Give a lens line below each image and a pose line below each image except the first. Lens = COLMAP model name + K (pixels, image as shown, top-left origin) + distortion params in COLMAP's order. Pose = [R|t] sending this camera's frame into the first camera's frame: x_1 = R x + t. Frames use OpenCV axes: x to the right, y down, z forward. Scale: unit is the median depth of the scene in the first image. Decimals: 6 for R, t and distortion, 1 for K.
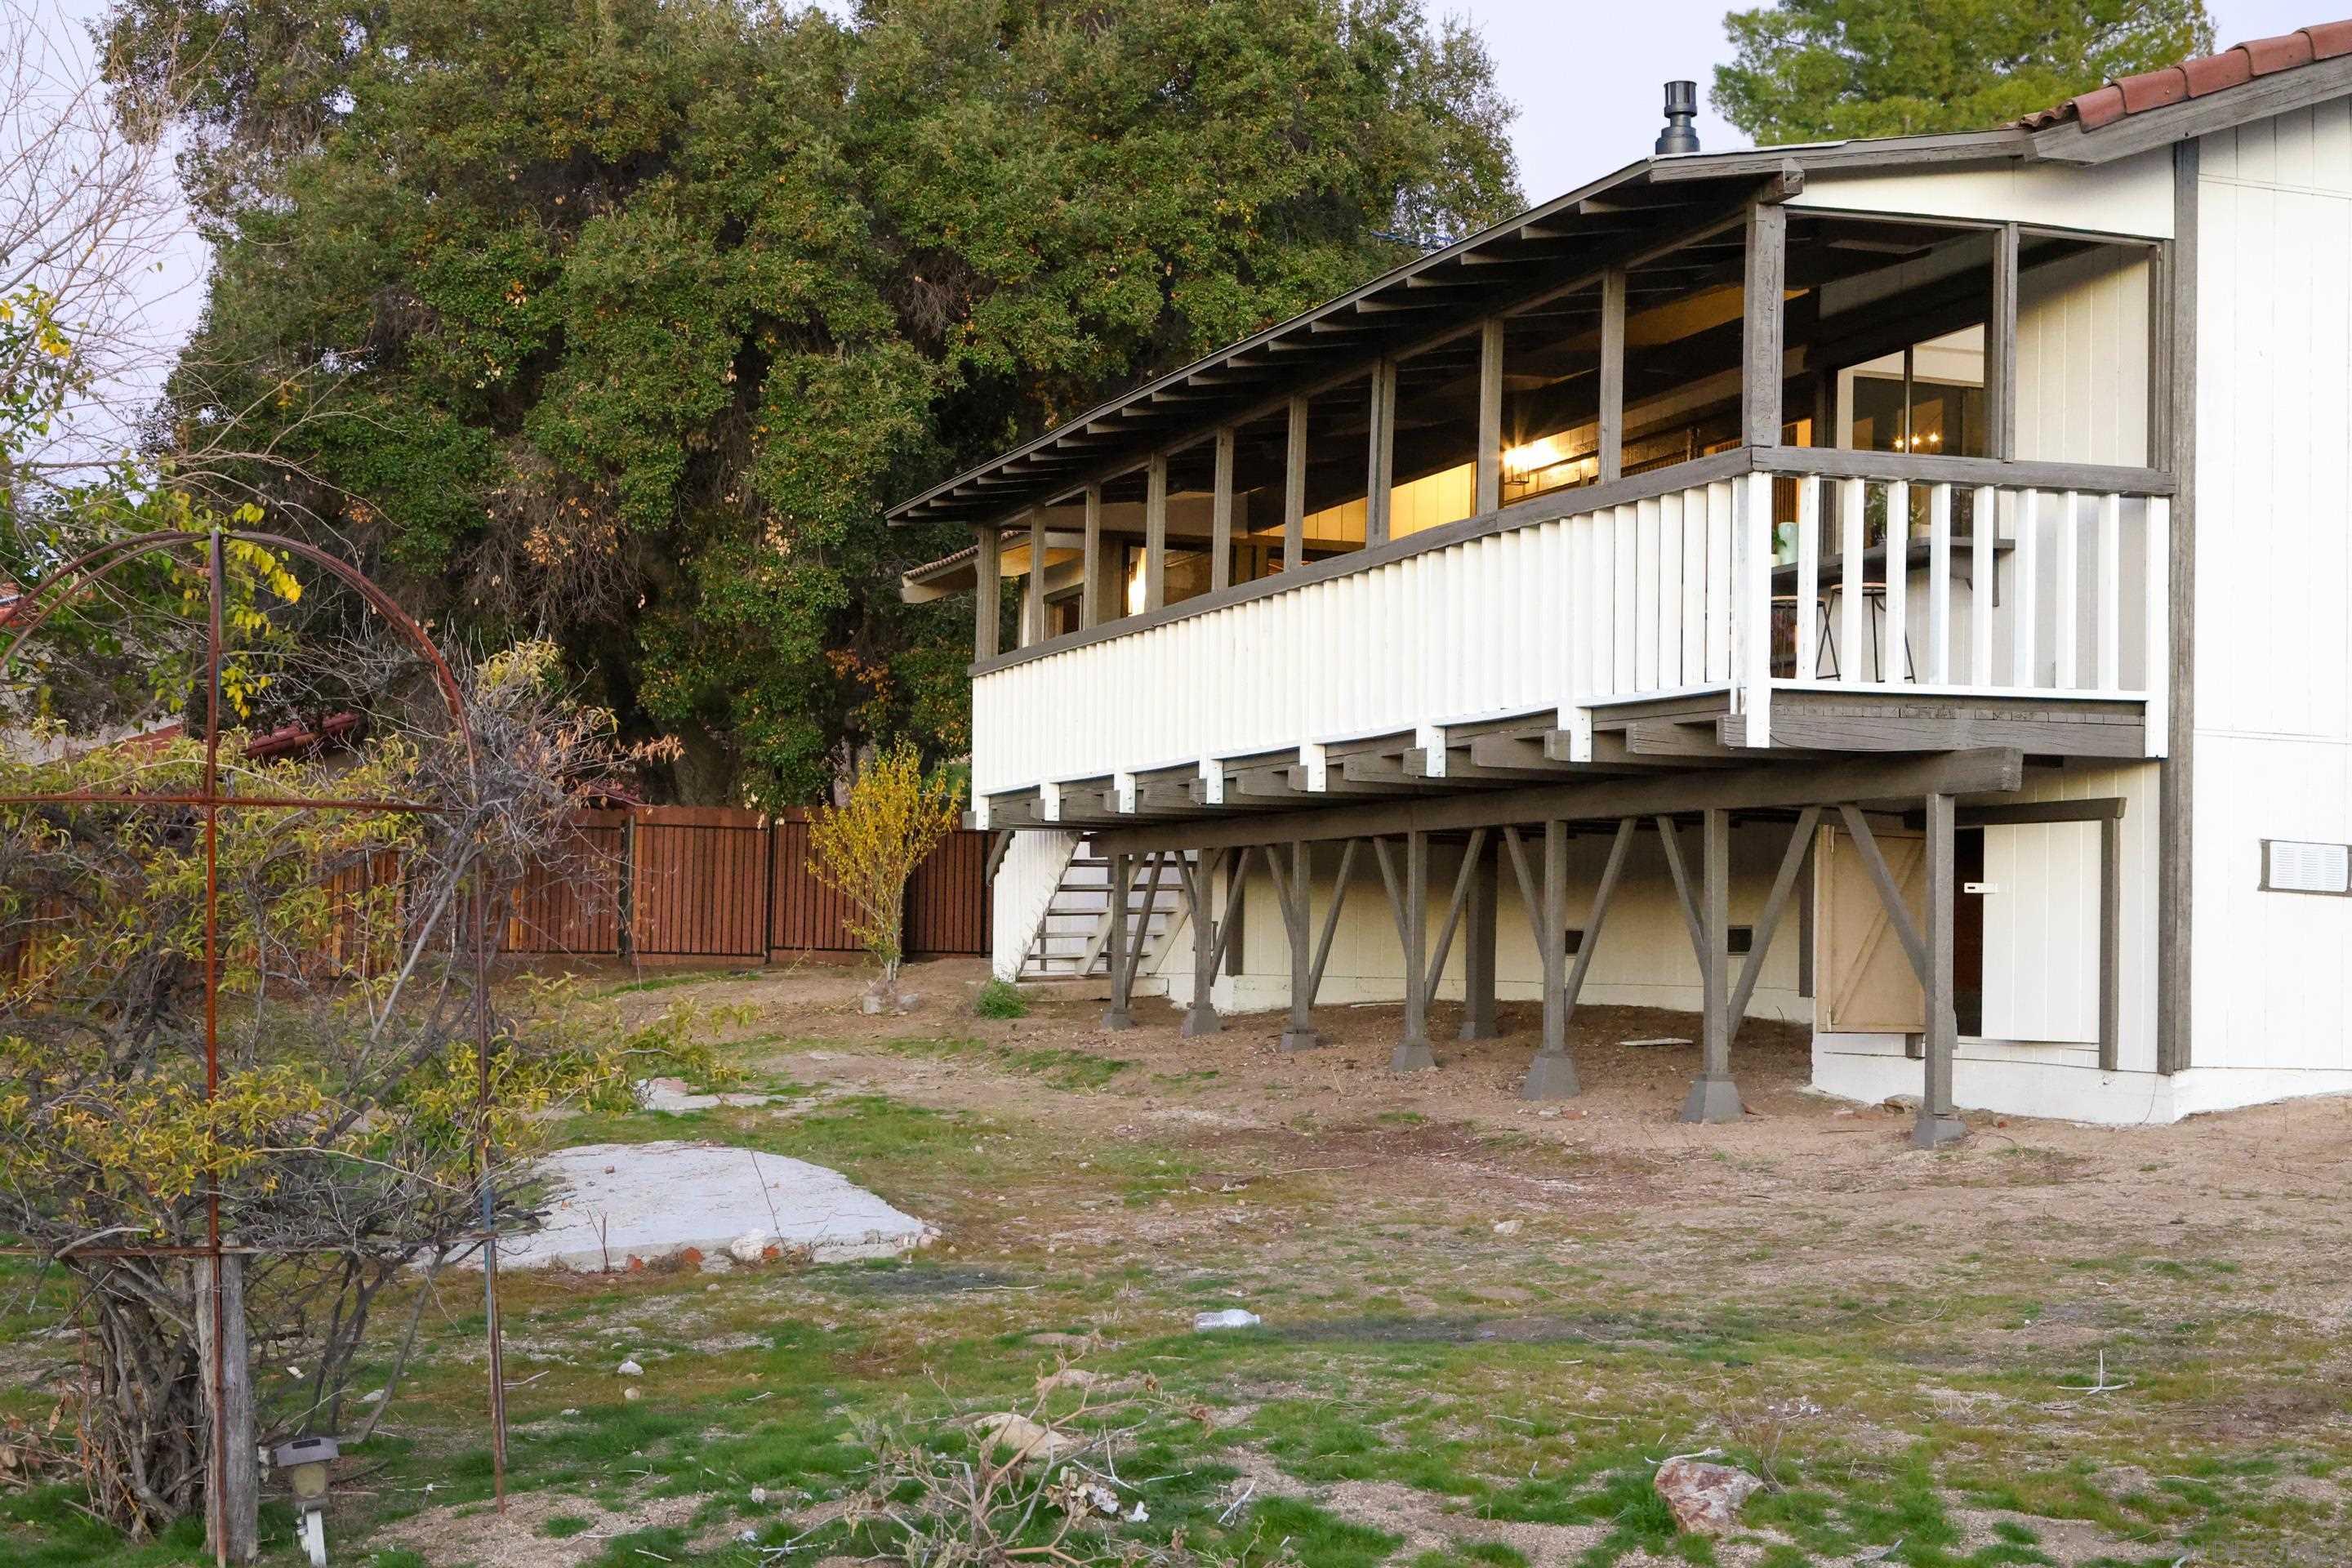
lens RADIAL K [[3384.2, 0, 1176.0], [0, 3384.2, 784.0], [0, 0, 1]] dist [0.021372, 0.046604]
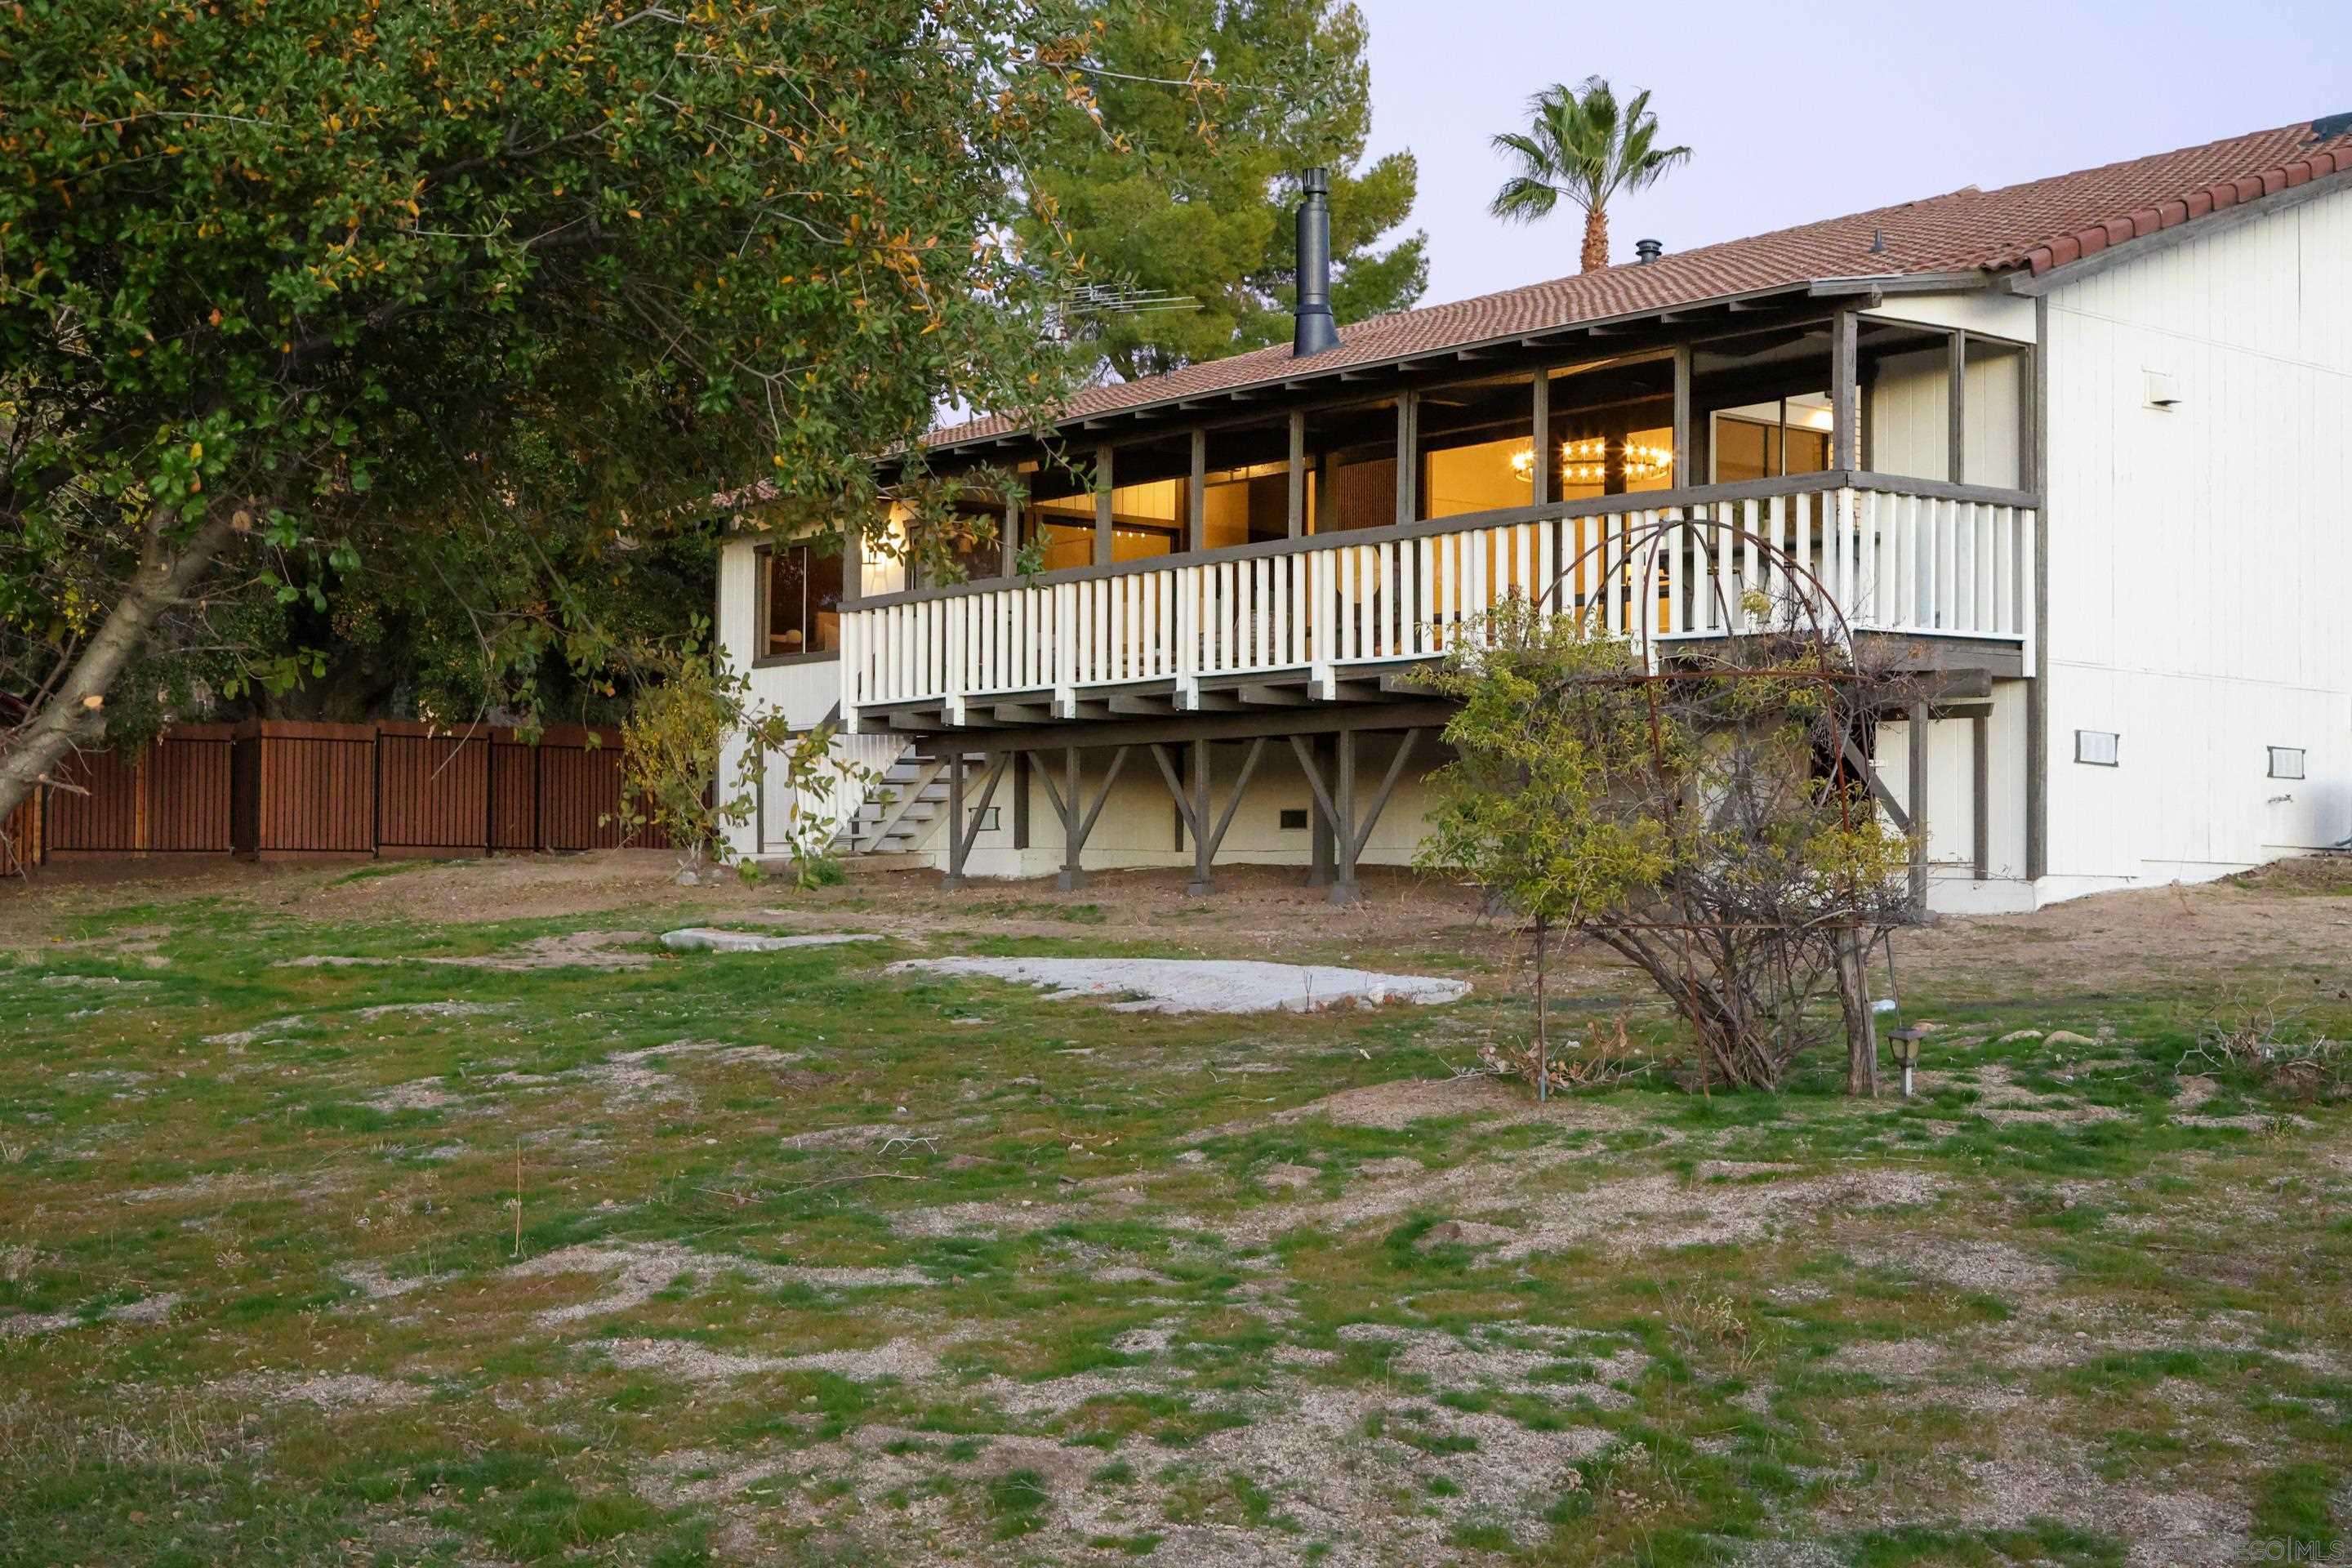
lens RADIAL K [[3054.5, 0, 1176.5], [0, 3054.5, 847.2], [0, 0, 1]] dist [0.008698, 0.007628]
pose [[0.939053, -0.009701, 0.343635, -0.552142], [-0.004430, 0.999177, 0.040315, 0.015052], [-0.343744, -0.039380, 0.938237, -0.184959]]
